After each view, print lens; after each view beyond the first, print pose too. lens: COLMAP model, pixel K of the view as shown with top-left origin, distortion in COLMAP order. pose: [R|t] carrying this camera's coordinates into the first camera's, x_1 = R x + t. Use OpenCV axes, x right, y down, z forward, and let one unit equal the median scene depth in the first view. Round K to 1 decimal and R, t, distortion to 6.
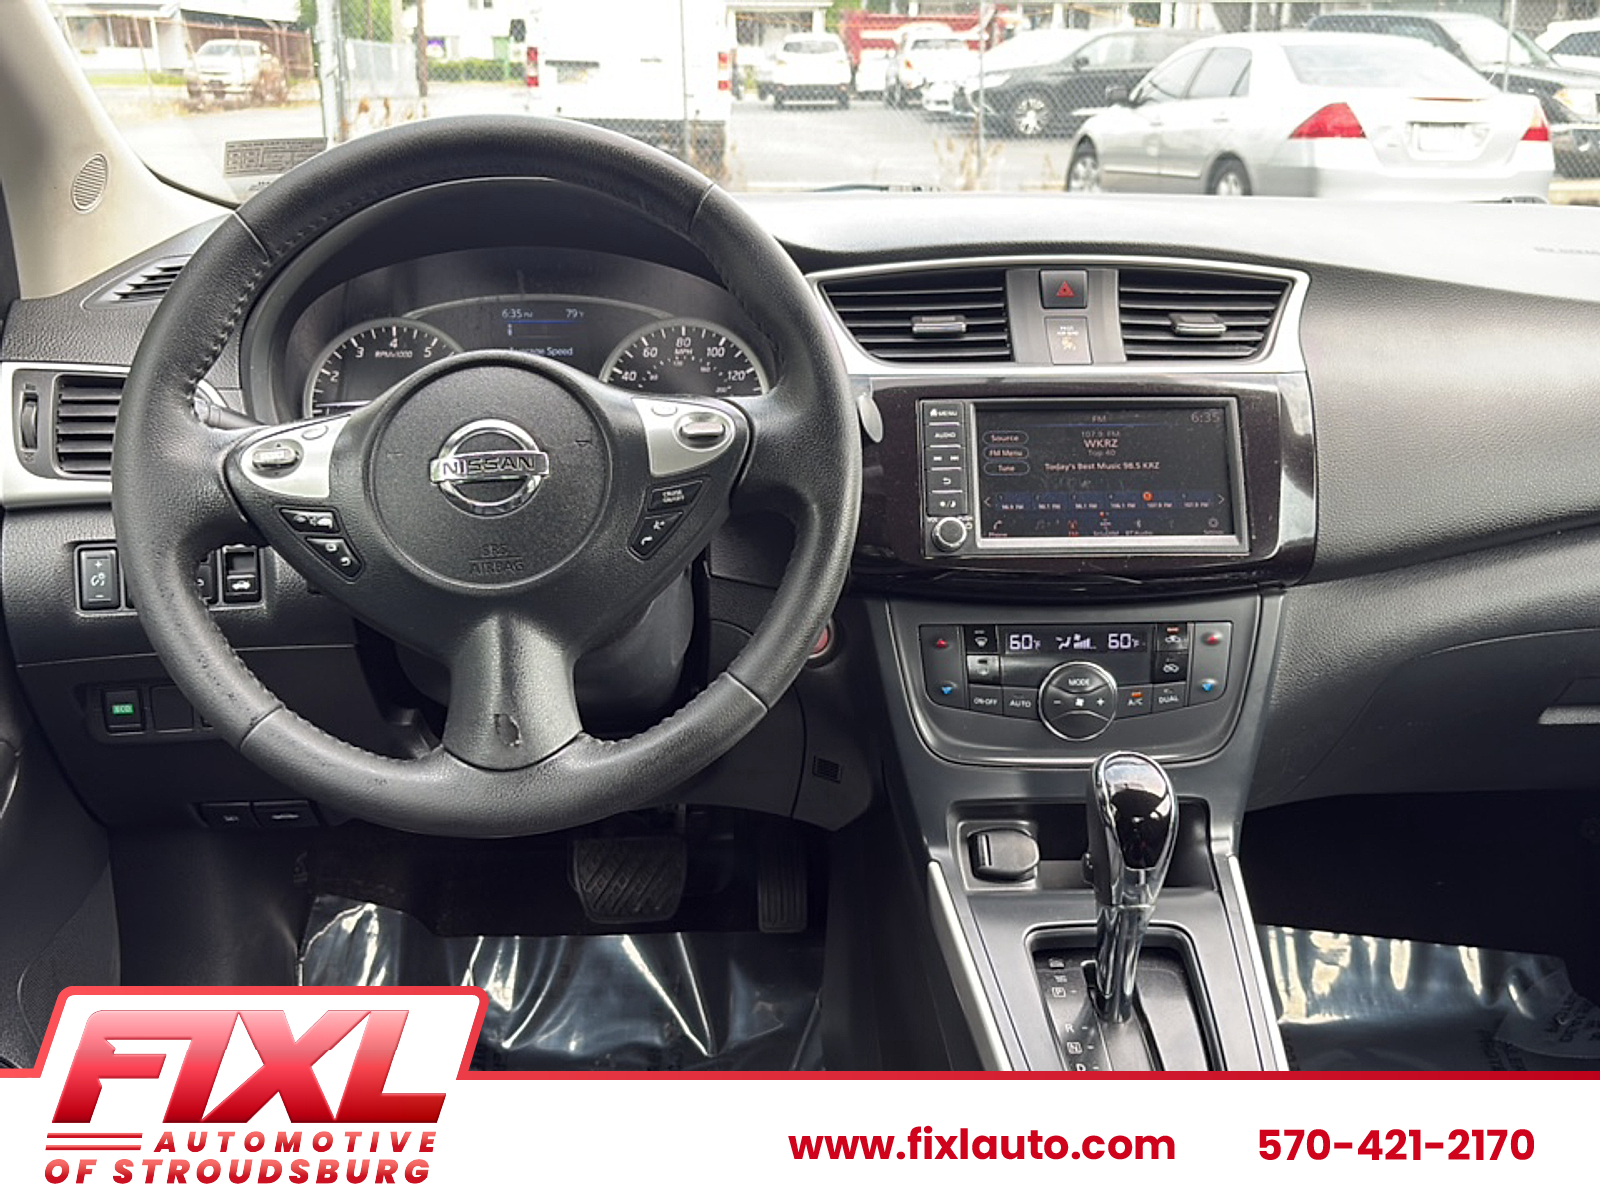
lens RADIAL K [[1491.7, 0, 791.1], [0, 1491.7, 628.6], [0, 0, 1]] dist [0.158160, -0.371605]
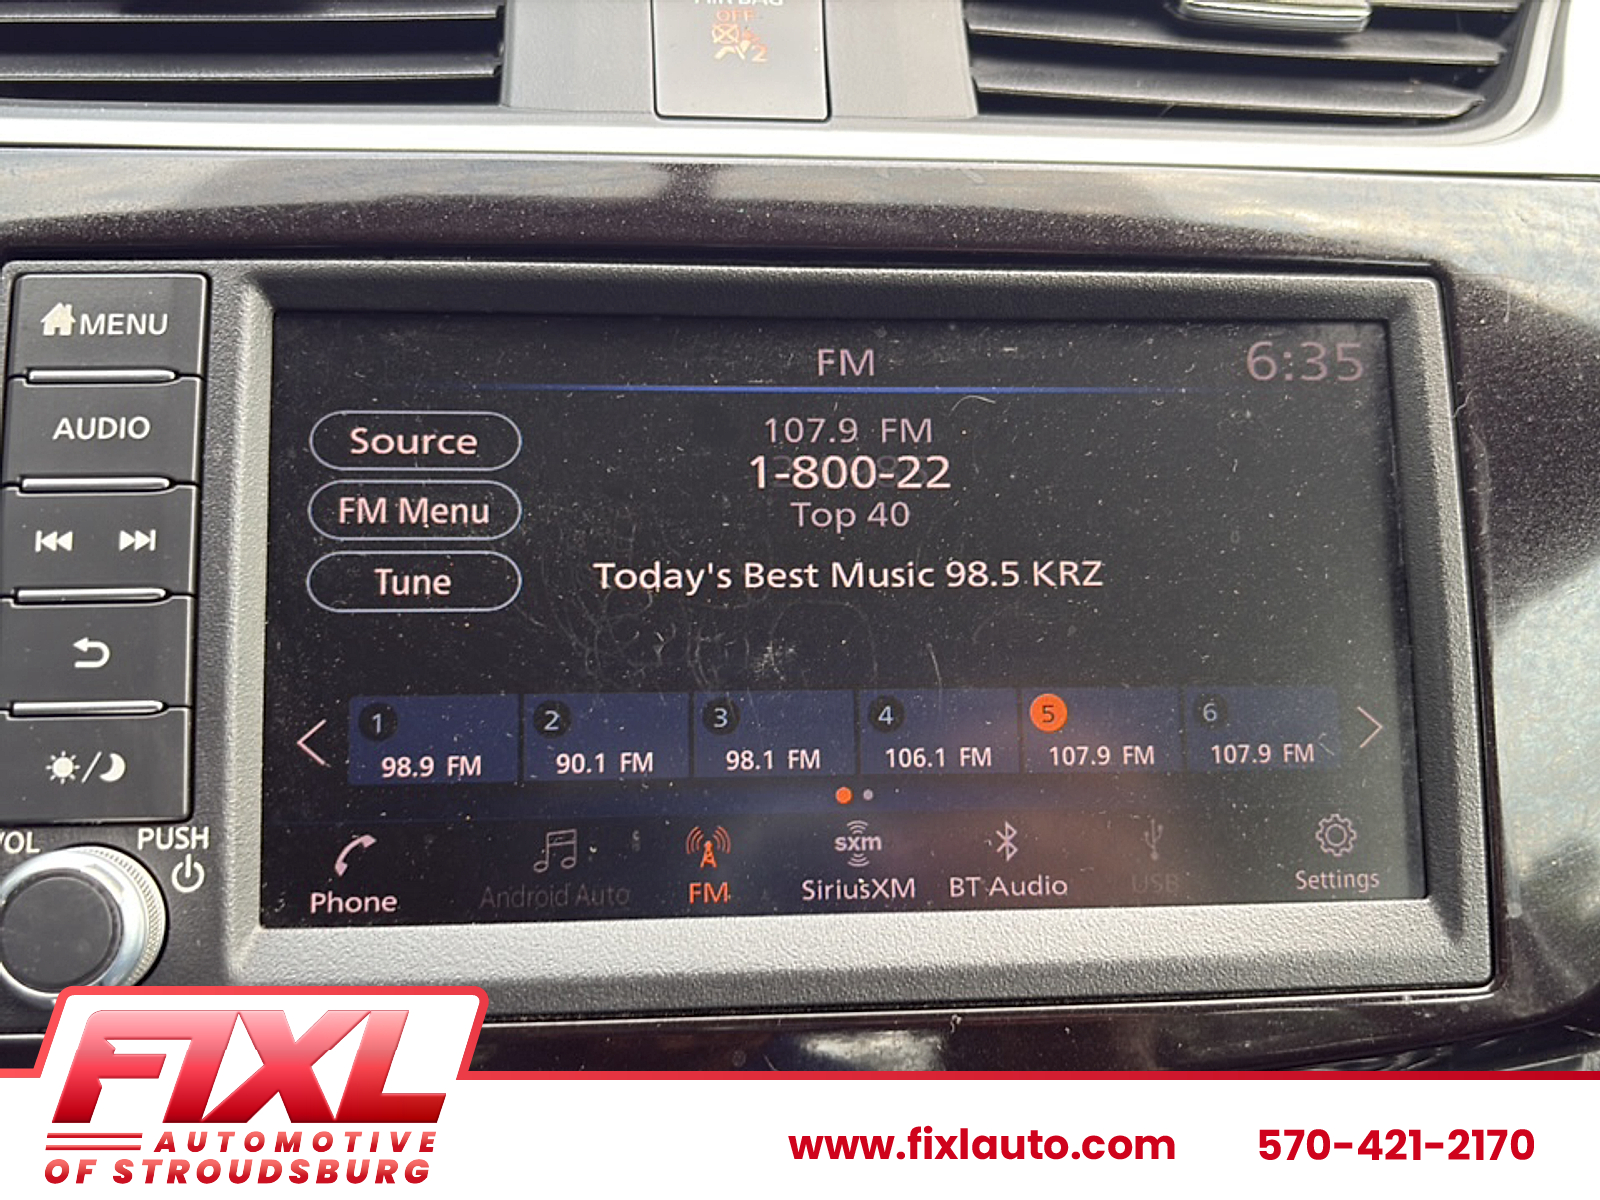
lens RADIAL K [[1477.6, 0, 800.0], [0, 1477.6, 600.0], [0, 0, 1]] dist [0.102875, -0.274195]
pose [[0.999452, 0.008504, 0.032002, 0.191083], [-0.010176, 0.998571, 0.052462, -0.115182], [-0.031510, -0.052759, 0.998110, 0.775582]]
